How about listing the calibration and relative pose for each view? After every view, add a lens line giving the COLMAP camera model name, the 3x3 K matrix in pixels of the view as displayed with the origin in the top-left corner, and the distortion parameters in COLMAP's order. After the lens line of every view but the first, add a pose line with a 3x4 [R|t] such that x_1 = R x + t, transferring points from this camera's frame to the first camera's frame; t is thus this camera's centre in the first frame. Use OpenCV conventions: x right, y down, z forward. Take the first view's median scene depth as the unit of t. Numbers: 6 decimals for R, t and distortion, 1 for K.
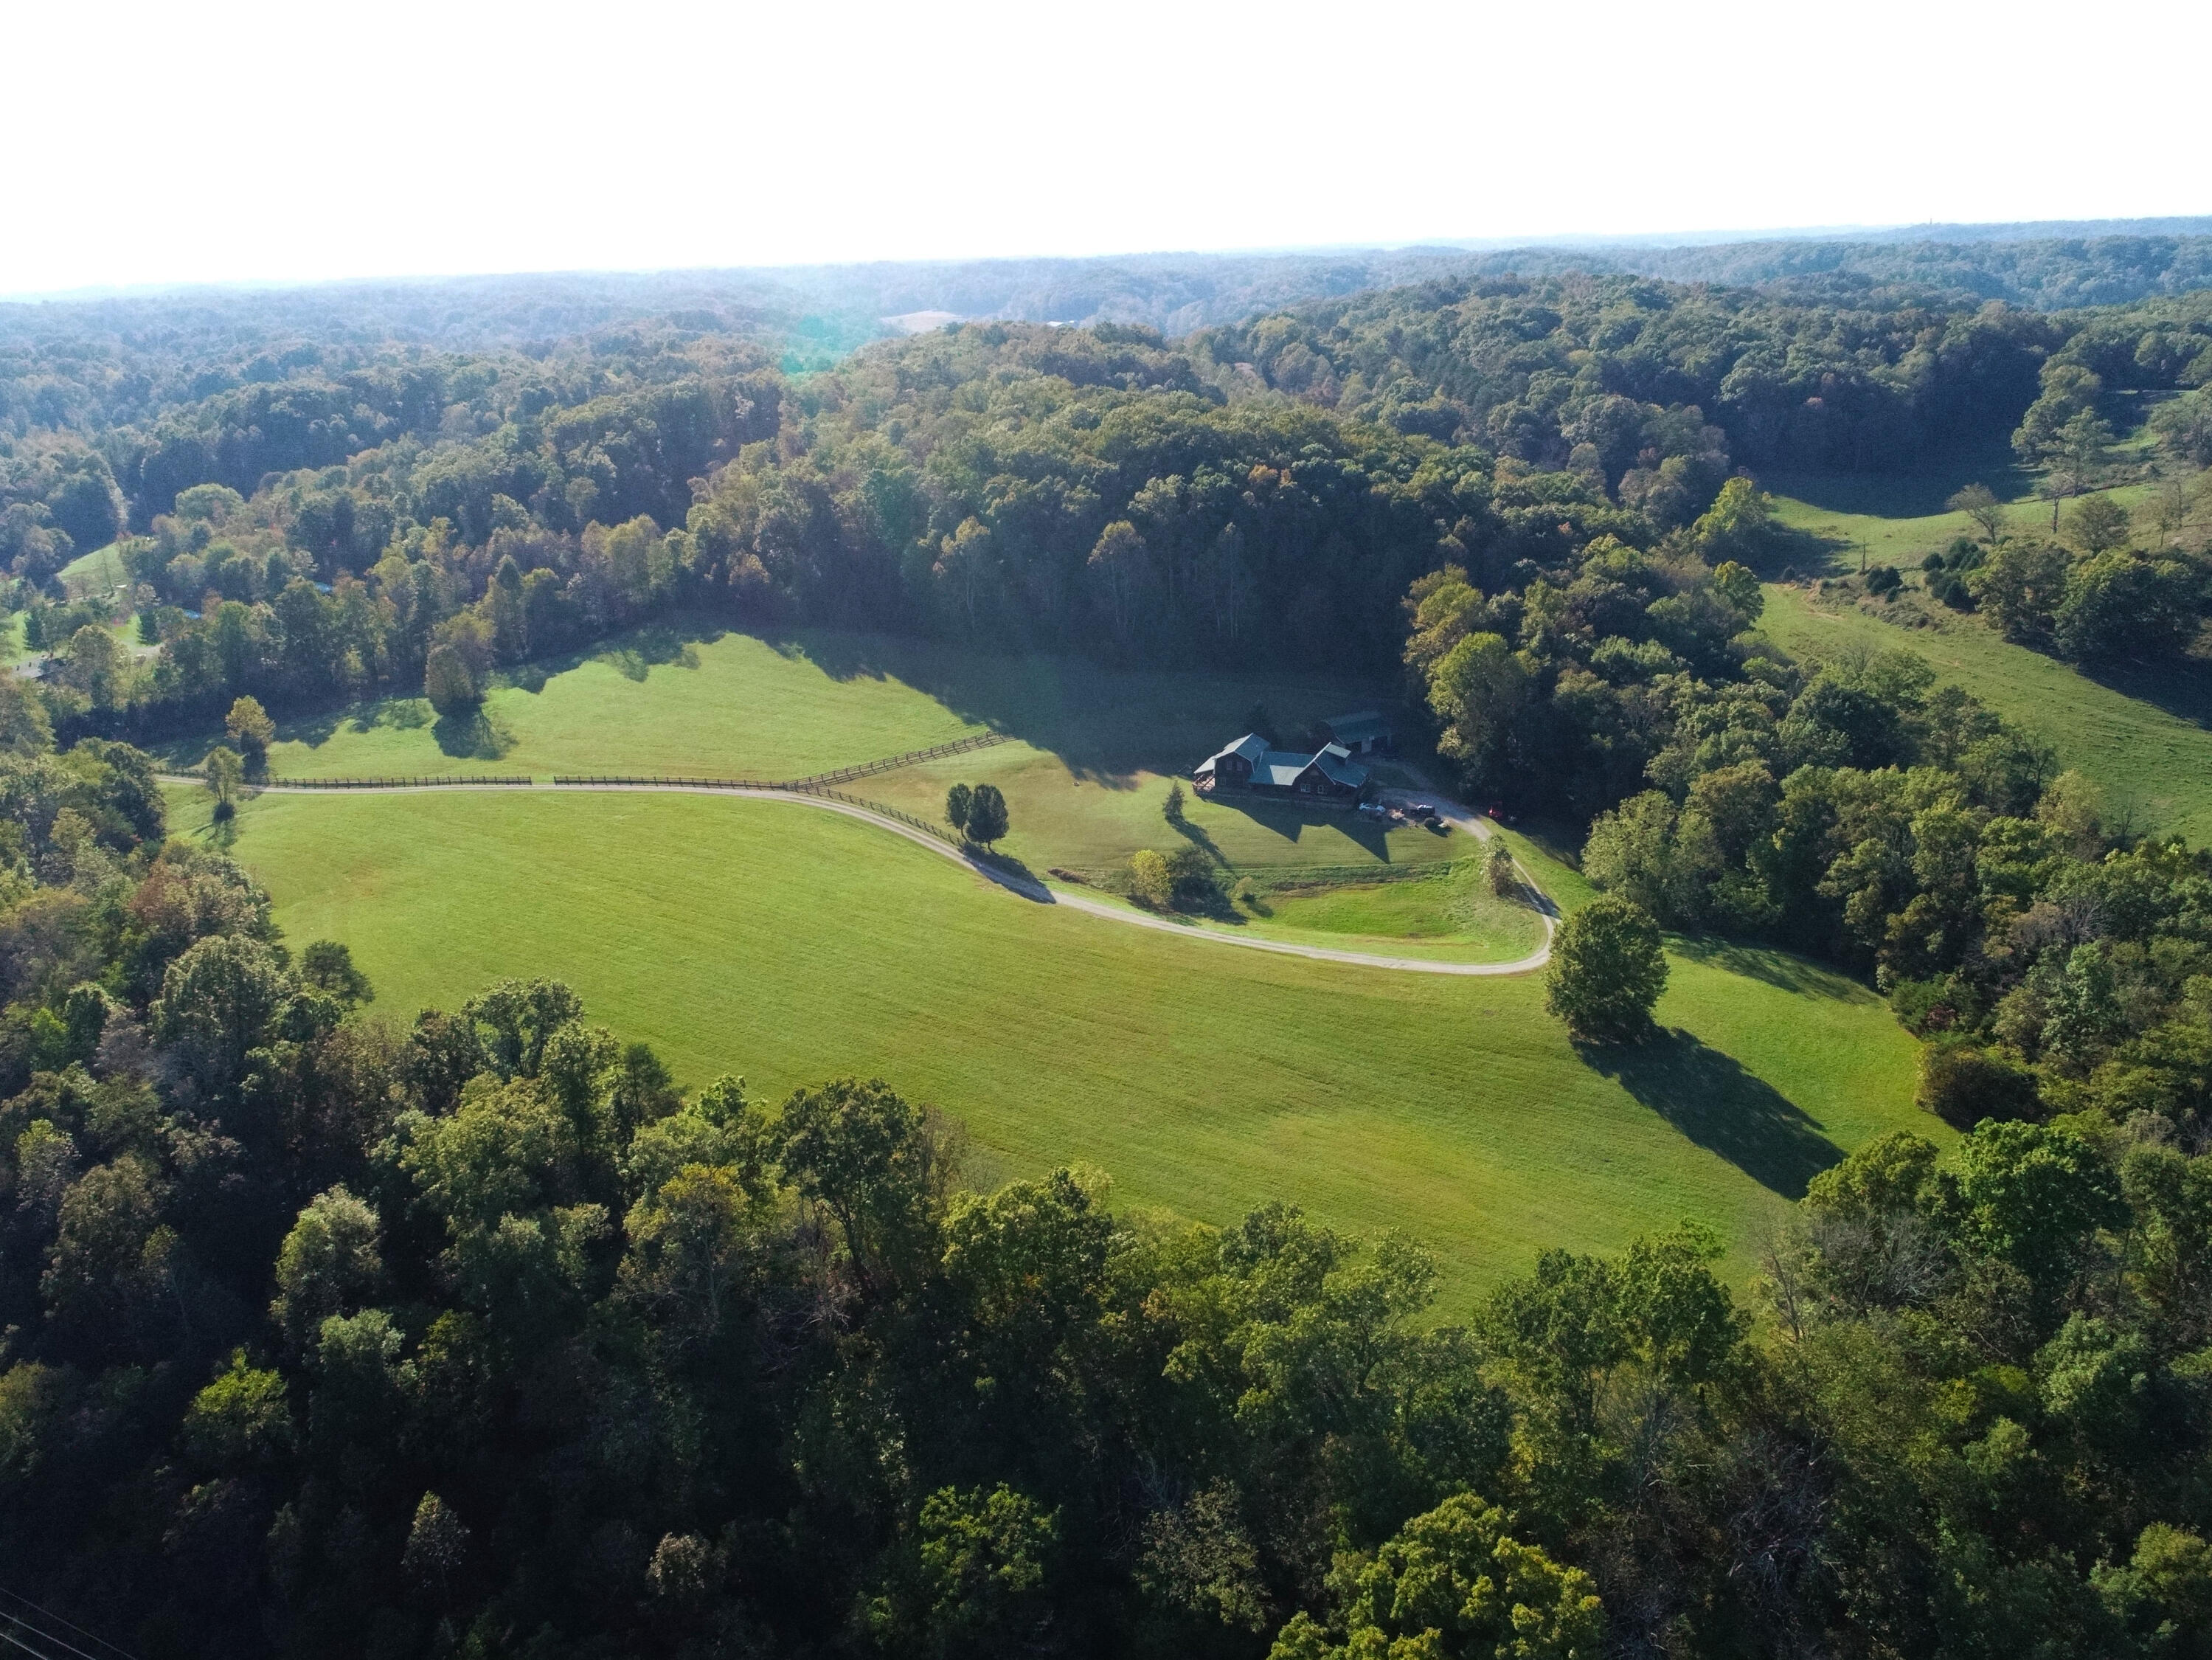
lens RADIAL K [[1749.2, 0, 1105.3], [0, 1749.2, 822.2], [0, 0, 1]] dist [0.001150, -0.000907]
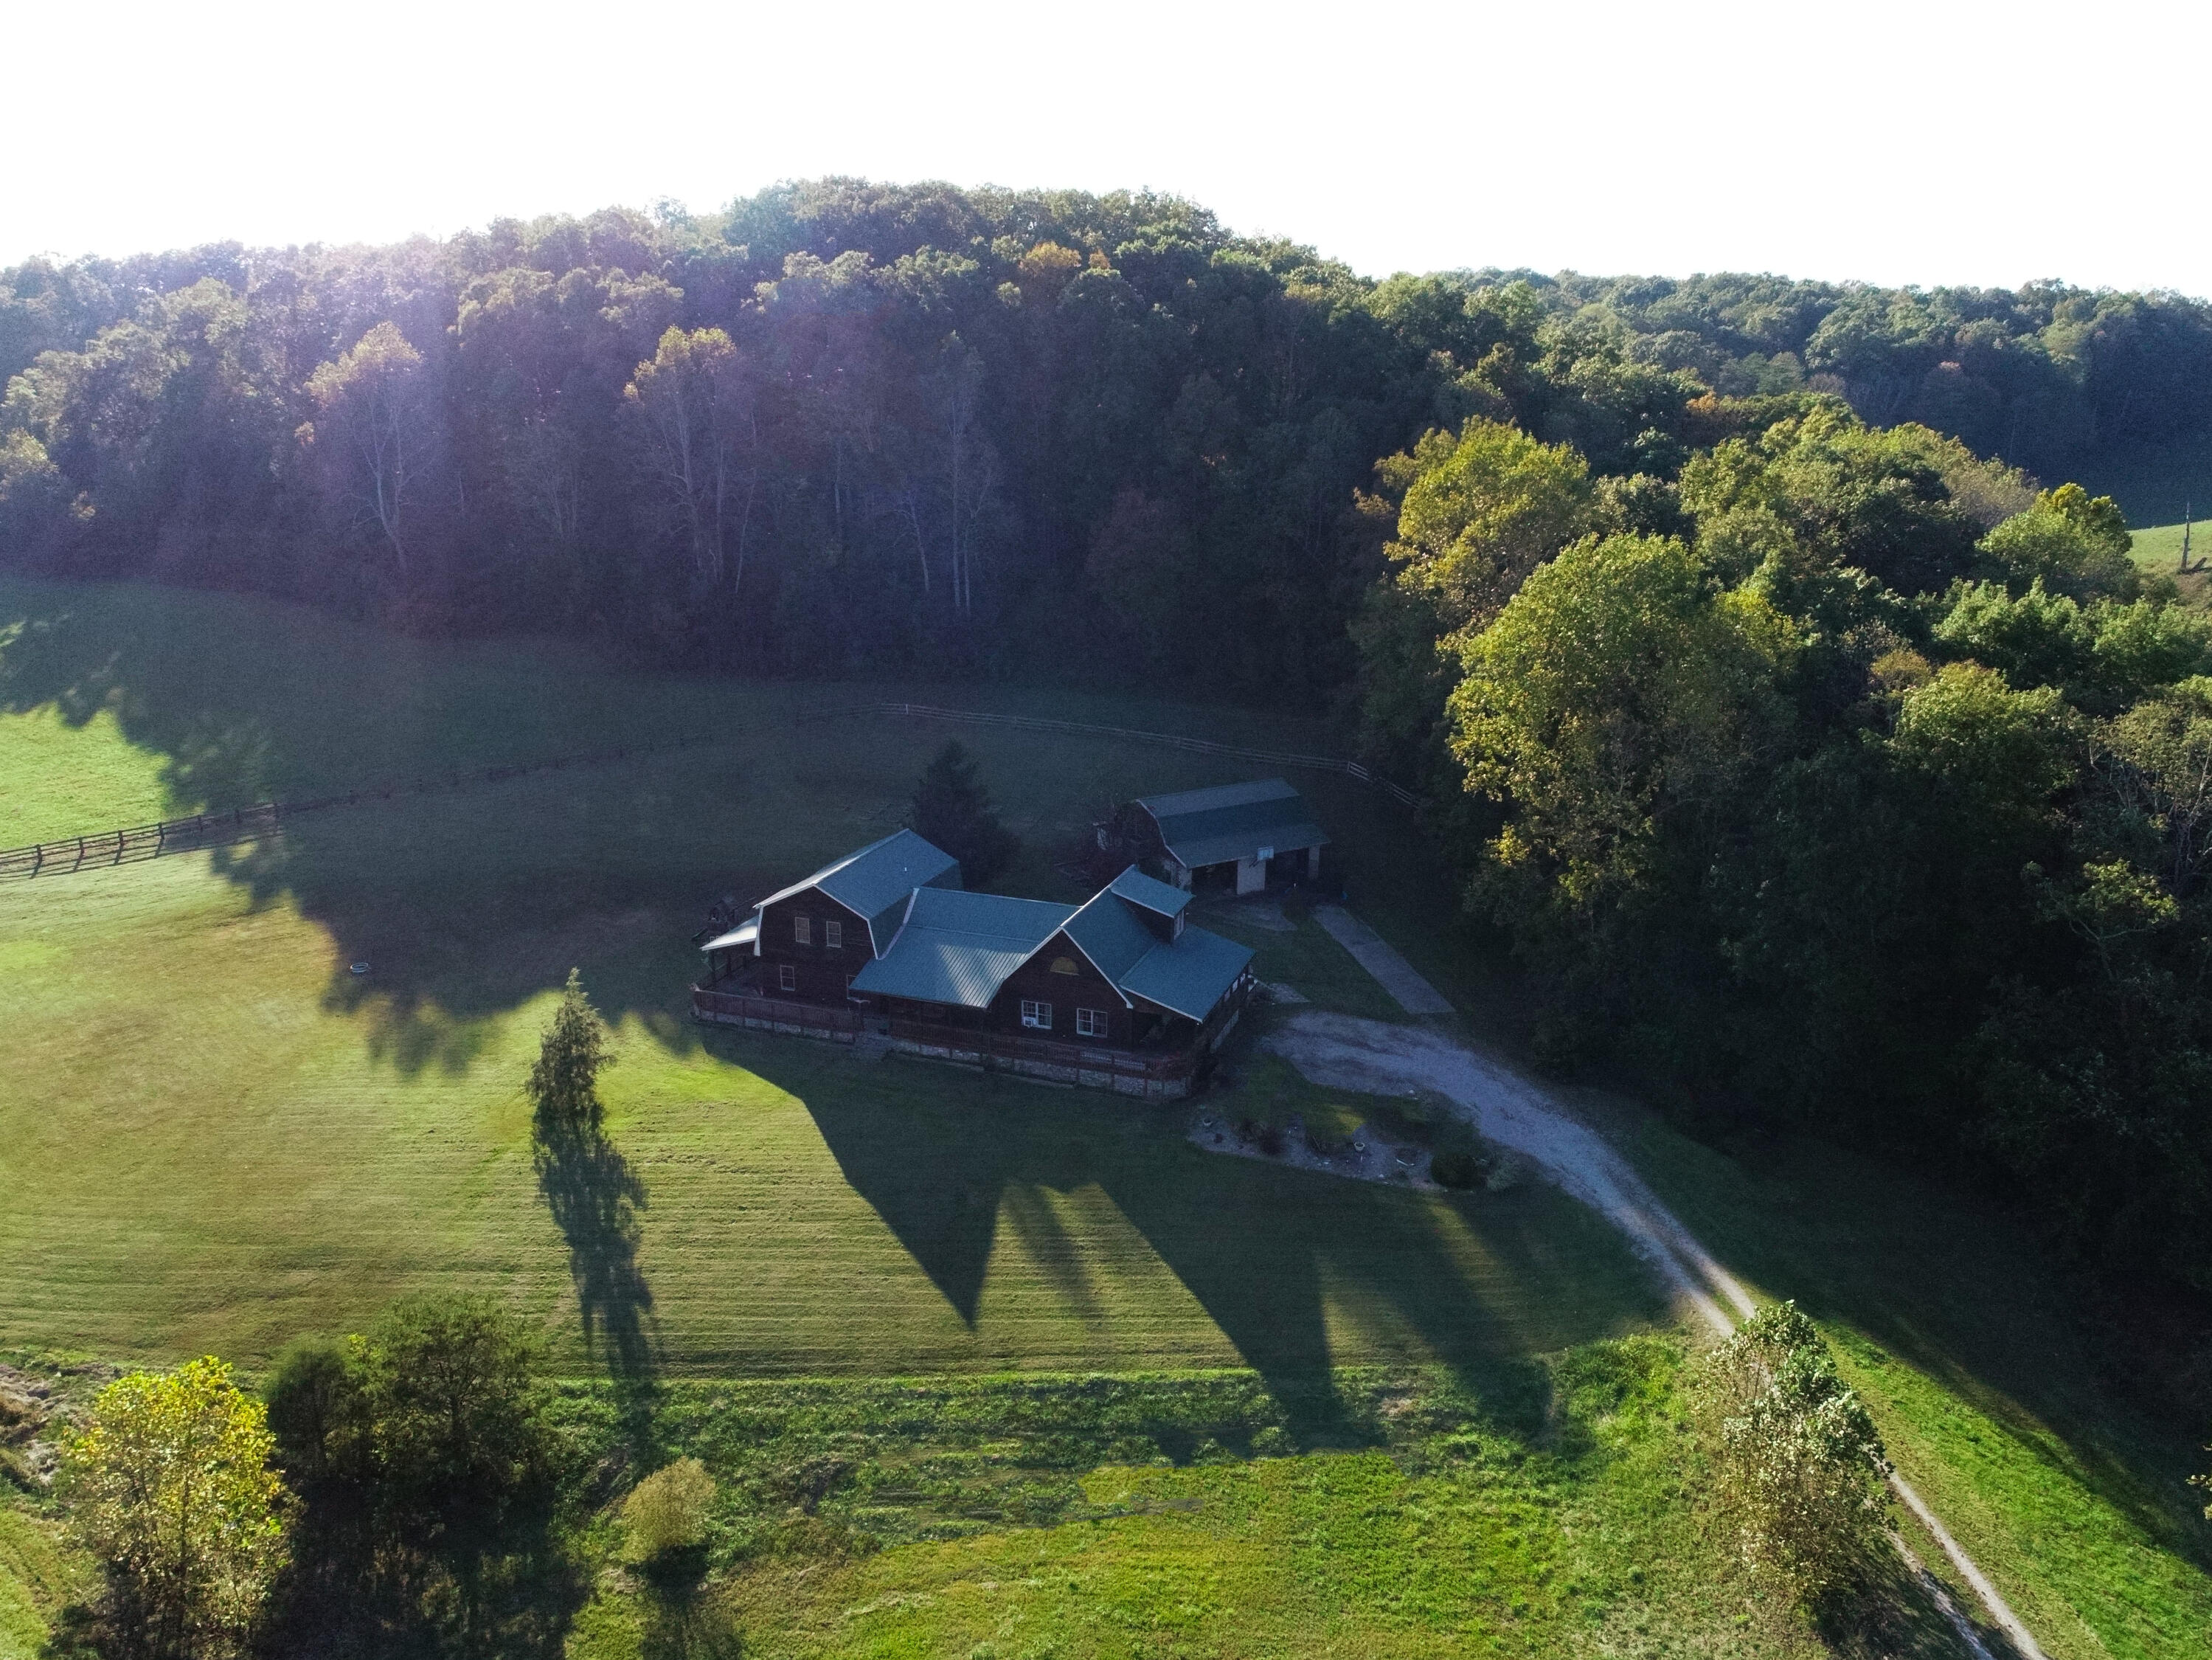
lens RADIAL K [[1498.5, 0, 1112.5], [0, 1498.5, 831.1], [0, 0, 1]] dist [0.000966, 0.001034]
pose [[0.999253, 0.029500, 0.024959, 0.116345], [-0.028295, 0.998479, -0.047328, -0.038411], [-0.026317, 0.046587, 0.998568, 0.714149]]
